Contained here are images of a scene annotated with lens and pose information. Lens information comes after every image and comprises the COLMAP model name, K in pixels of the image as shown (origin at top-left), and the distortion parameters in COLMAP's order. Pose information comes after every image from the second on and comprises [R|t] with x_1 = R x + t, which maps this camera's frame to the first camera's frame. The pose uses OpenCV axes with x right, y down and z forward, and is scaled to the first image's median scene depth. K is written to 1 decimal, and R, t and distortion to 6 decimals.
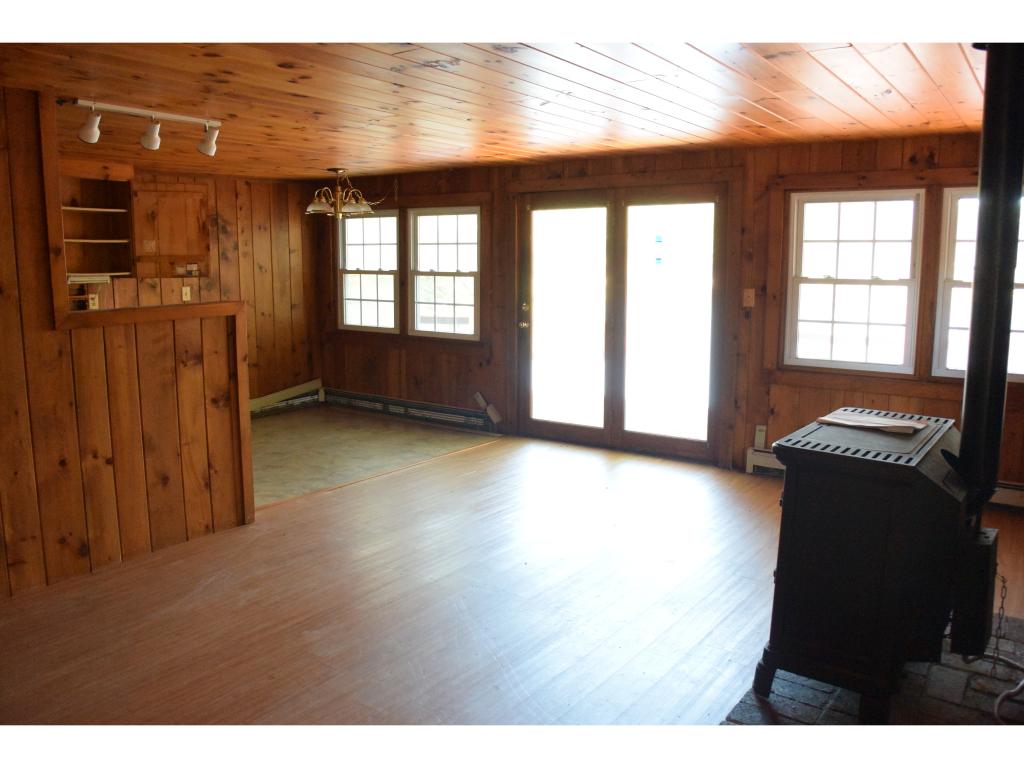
lens RADIAL K [[808.1, 0, 508.0], [0, 808.1, 385.2], [0, 0, 1]] dist [-0.103299, 0.052628]
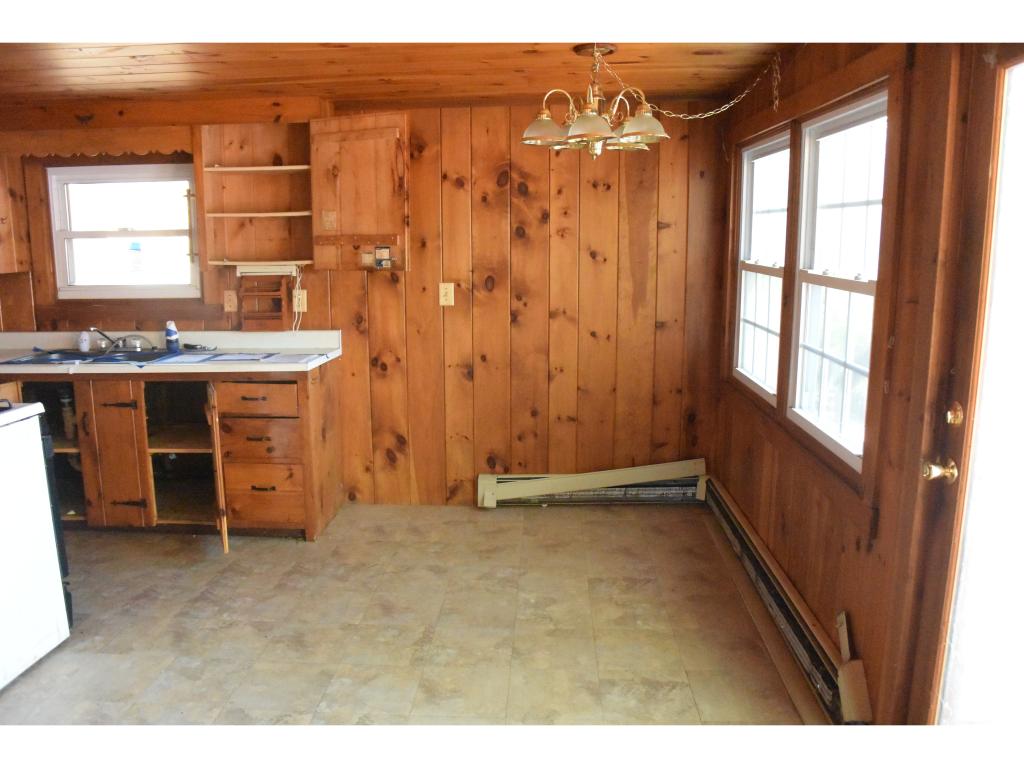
lens RADIAL K [[808.1, 0, 513.2], [0, 808.1, 378.7], [0, 0, 1]] dist [-0.103299, 0.052628]
pose [[0.549641, 0.140751, -0.823459, 0.152346], [-0.121986, 0.988662, 0.087566, -0.104881], [0.826447, 0.052321, 0.560578, 0.648419]]
